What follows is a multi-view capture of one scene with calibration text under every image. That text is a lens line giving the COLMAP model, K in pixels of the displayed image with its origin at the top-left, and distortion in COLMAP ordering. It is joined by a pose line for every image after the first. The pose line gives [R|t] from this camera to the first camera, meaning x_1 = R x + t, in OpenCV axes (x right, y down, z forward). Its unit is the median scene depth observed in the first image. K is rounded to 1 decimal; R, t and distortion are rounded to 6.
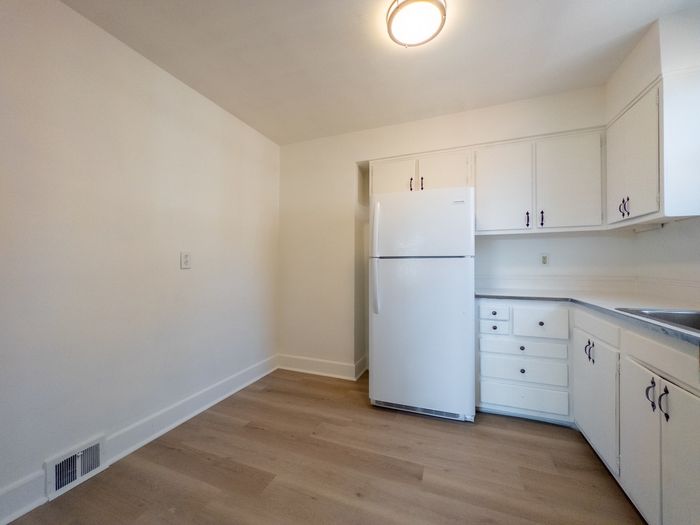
lens RADIAL K [[276.7, 0, 350.4], [0, 276.7, 262.1], [0, 0, 1]] dist [-0.003433, -0.000085]
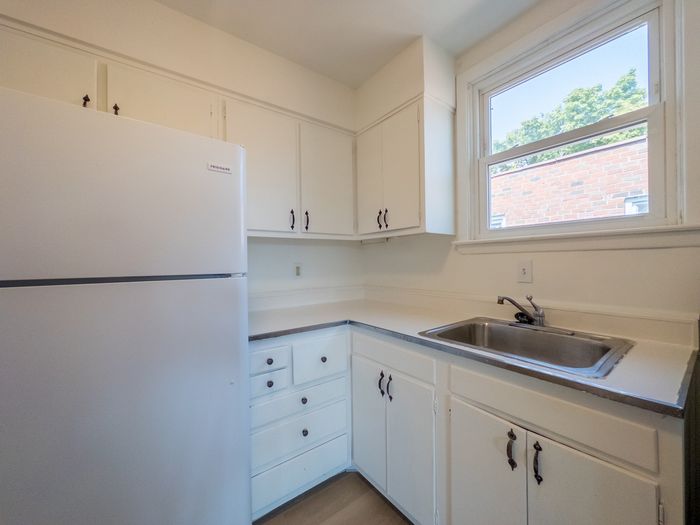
lens RADIAL K [[276.7, 0, 348.9], [0, 276.7, 262.8], [0, 0, 1]] dist [-0.003433, -0.000085]
pose [[0.528014, -0.007749, 0.849201, 0.089073], [0.007598, 0.999961, 0.004400, -0.045513], [-0.849202, 0.004129, 0.528052, 0.558786]]
